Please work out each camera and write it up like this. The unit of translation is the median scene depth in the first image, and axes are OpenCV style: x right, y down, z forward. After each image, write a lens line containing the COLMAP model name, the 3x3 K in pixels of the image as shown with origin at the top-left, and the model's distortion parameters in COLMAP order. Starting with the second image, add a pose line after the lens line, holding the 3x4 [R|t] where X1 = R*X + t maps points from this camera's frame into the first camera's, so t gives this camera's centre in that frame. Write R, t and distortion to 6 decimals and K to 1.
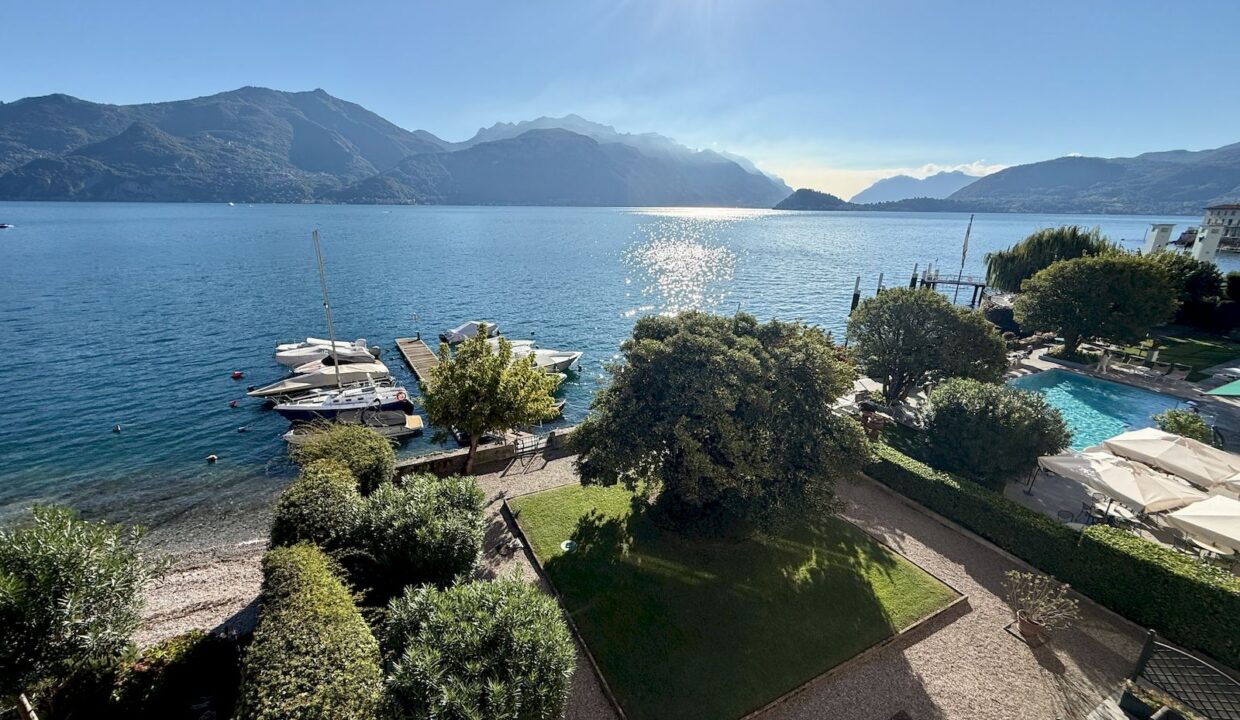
lens RADIAL K [[497.4, 0, 615.5], [0, 497.4, 361.9], [0, 0, 1]] dist [0.000516, -0.000188]
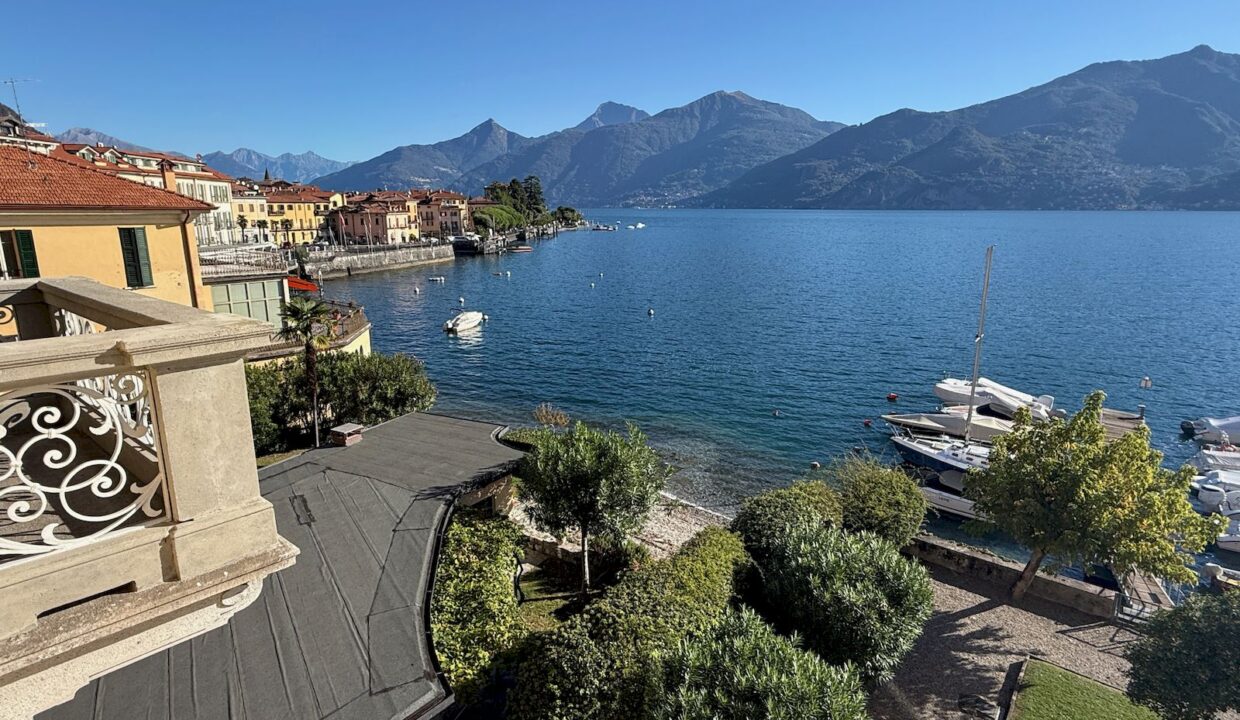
lens RADIAL K [[660.0, 0, 614.5], [0, 660.0, 359.2], [0, 0, 1]] dist [-0.001204, 0.001577]
pose [[0.381511, 0.196505, -0.903236, 0.237289], [-0.273900, 0.957292, 0.092574, -0.024930], [0.882852, 0.212078, 0.419040, 0.055692]]
